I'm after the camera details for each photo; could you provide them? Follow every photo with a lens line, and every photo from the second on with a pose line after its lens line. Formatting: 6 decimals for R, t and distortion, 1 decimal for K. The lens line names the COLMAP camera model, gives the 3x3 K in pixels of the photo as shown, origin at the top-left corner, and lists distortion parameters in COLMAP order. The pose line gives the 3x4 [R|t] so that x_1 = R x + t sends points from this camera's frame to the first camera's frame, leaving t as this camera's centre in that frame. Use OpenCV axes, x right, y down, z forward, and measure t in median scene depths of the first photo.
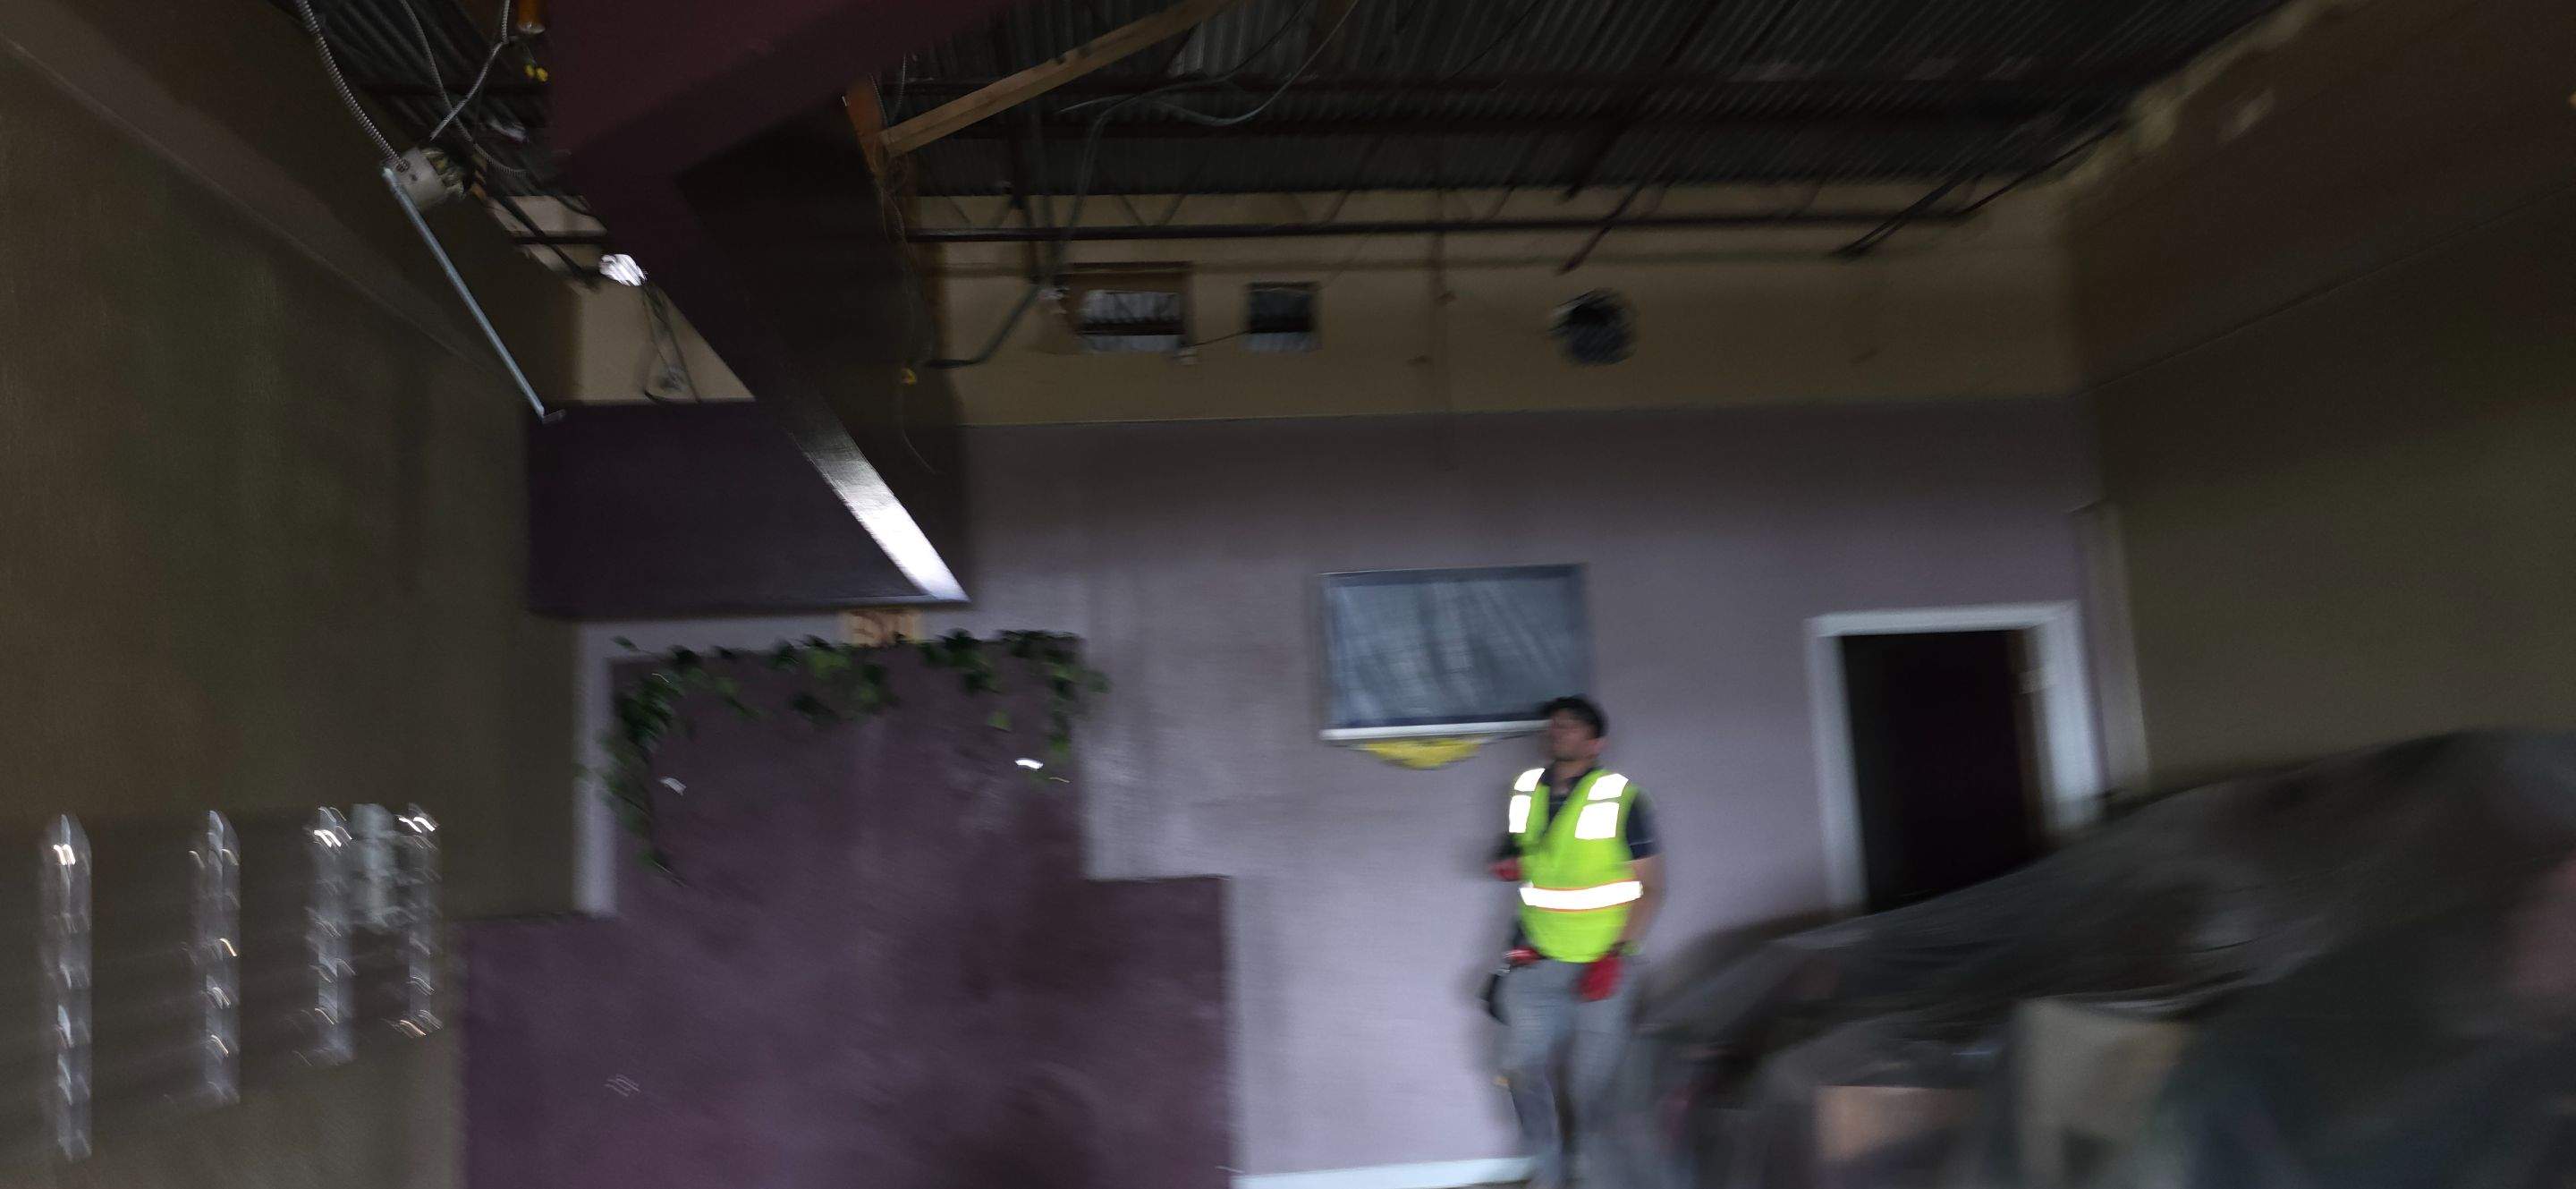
lens RADIAL K [[1695.6, 0, 1291.3], [0, 1695.6, 580.8], [0, 0, 1]] dist [0.071546, -0.072764]
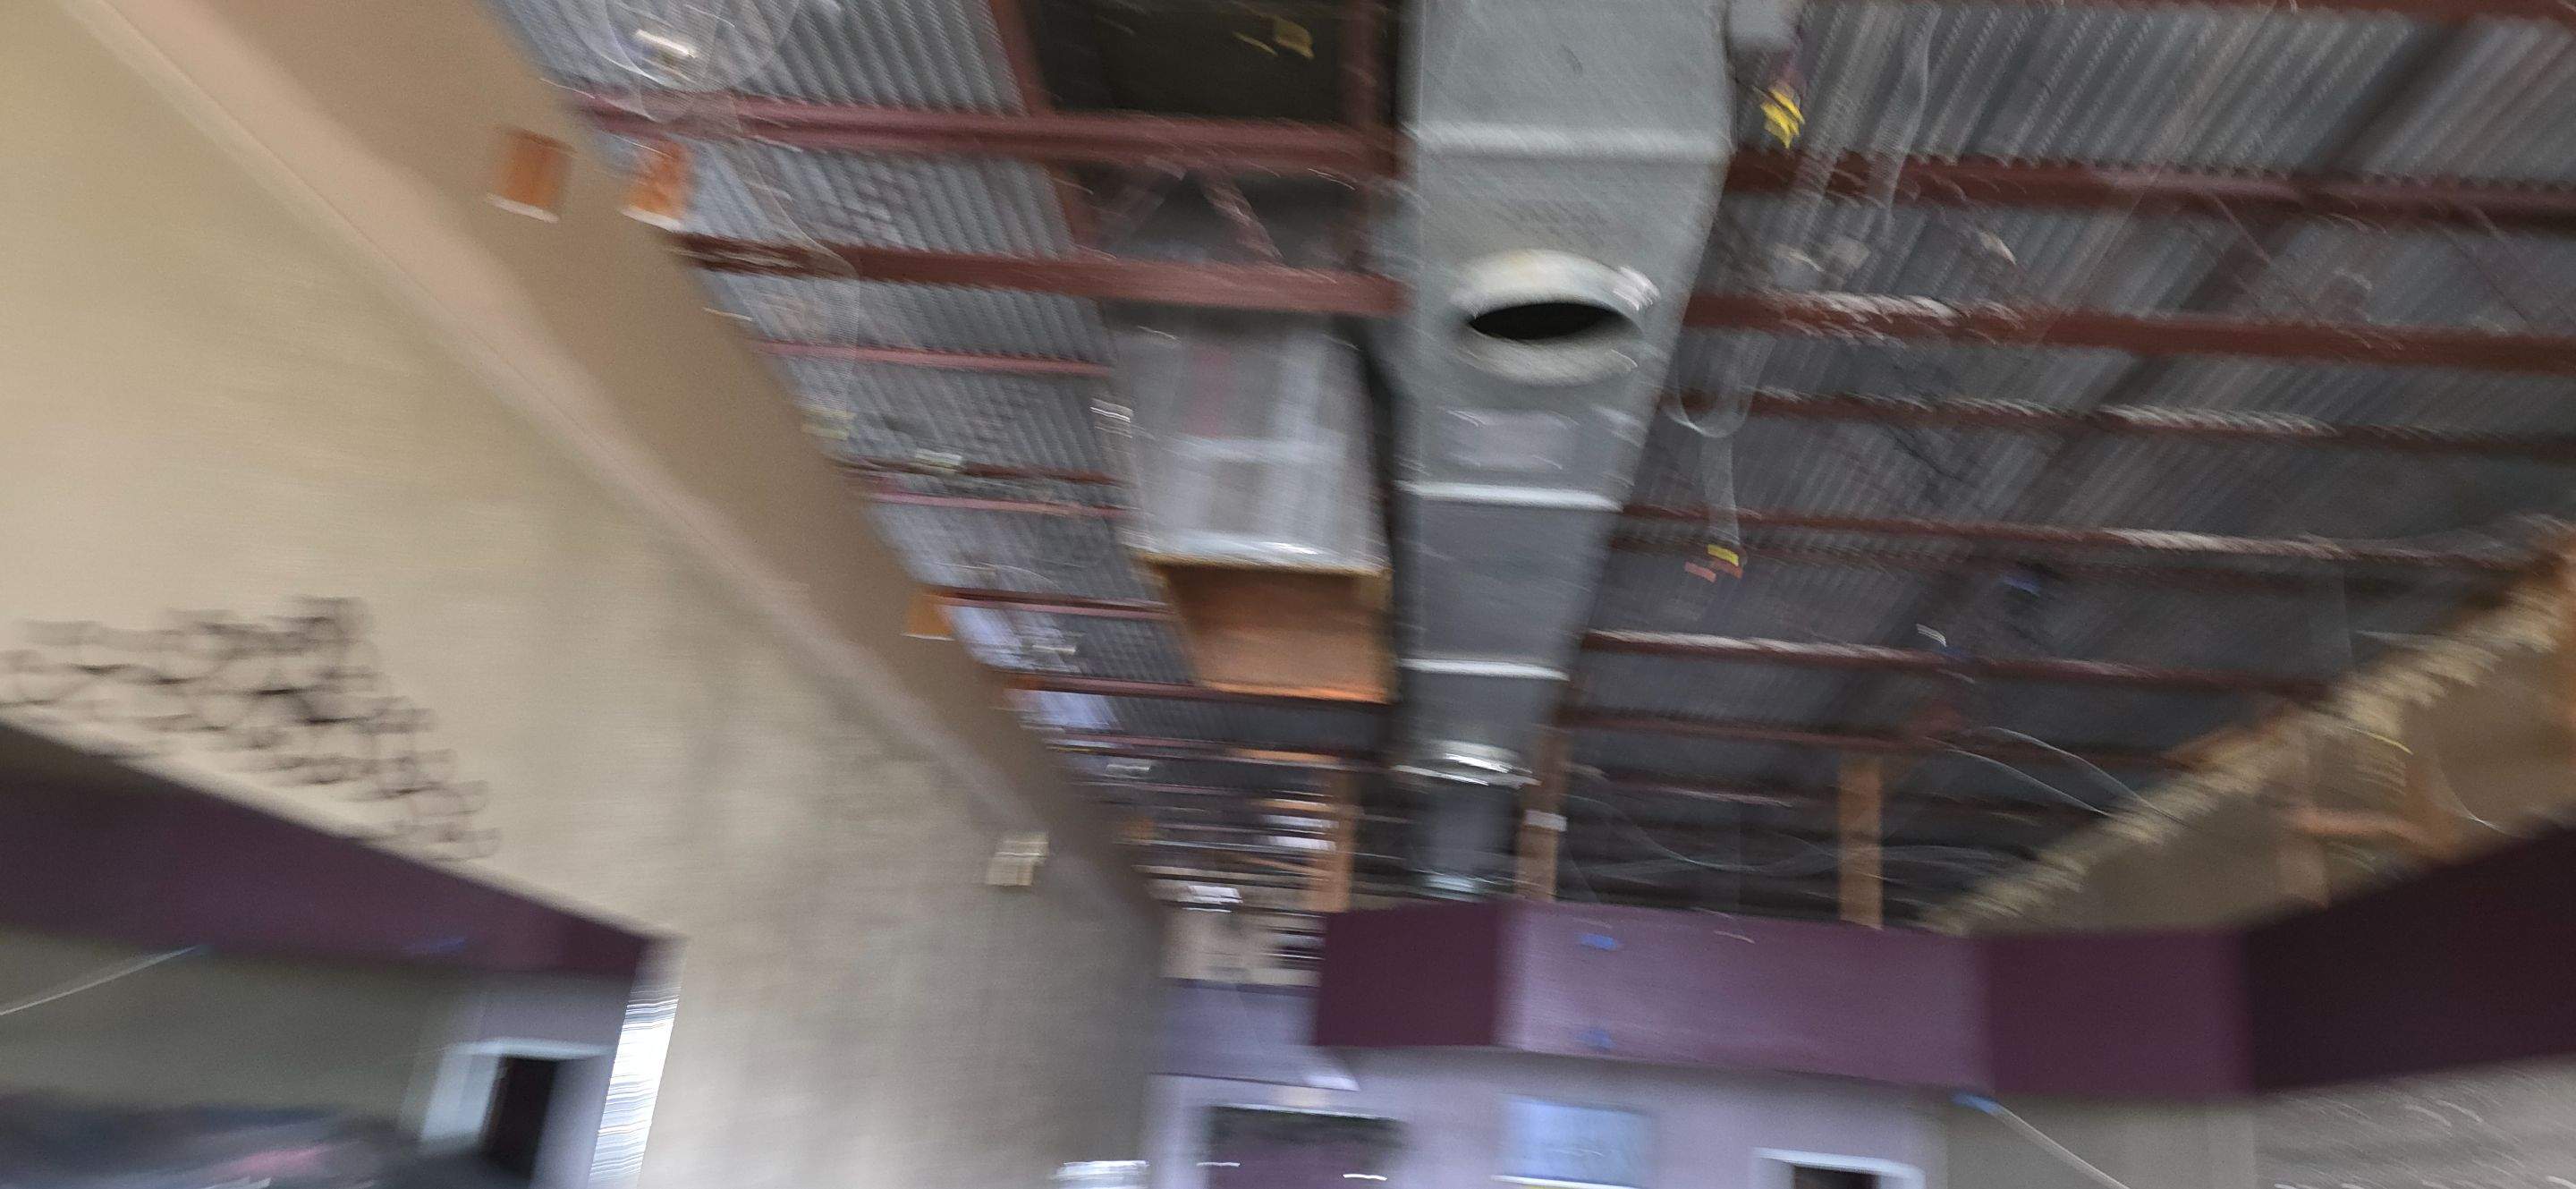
lens RADIAL K [[1695.6, 0, 1307.0], [0, 1695.6, 607.8], [0, 0, 1]] dist [0.071546, -0.072764]
pose [[0.978614, 0.078310, -0.190215, 0.126535], [-0.114642, 0.975410, -0.188237, -0.179330], [0.170797, 0.206018, 0.963527, -1.264828]]
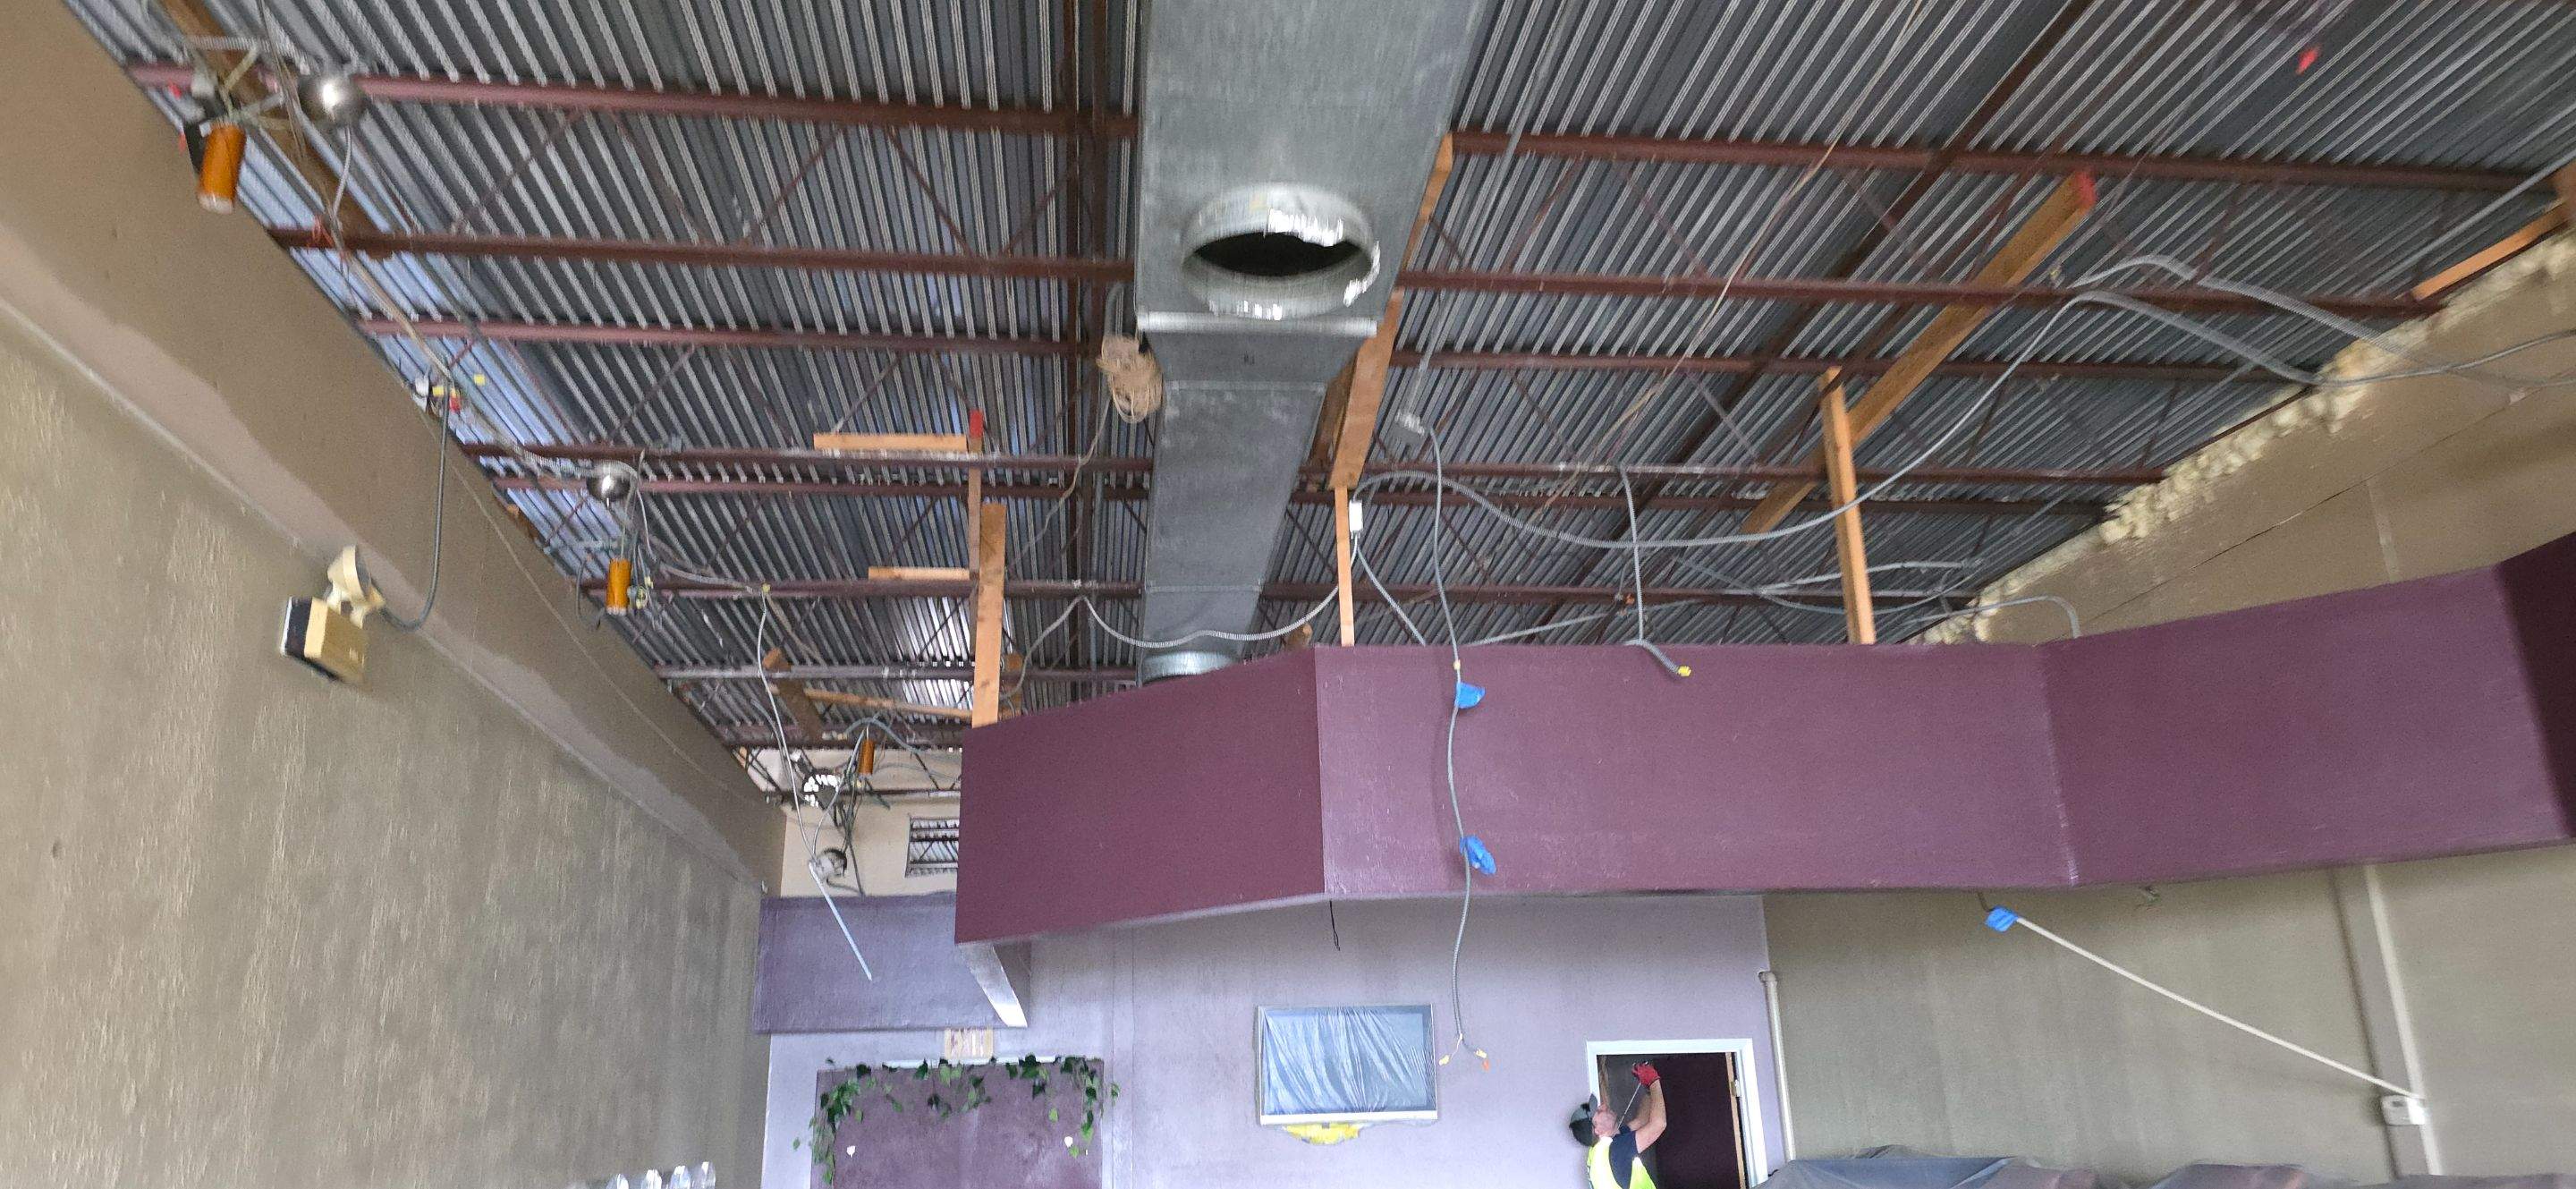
lens RADIAL K [[1695.6, 0, 1303.6], [0, 1695.6, 598.2], [0, 0, 1]] dist [0.071546, -0.072764]
pose [[0.999585, 0.025292, 0.013756, 0.030503], [-0.022425, 0.983603, -0.178949, -0.104148], [-0.018056, 0.178567, 0.983762, -0.632540]]
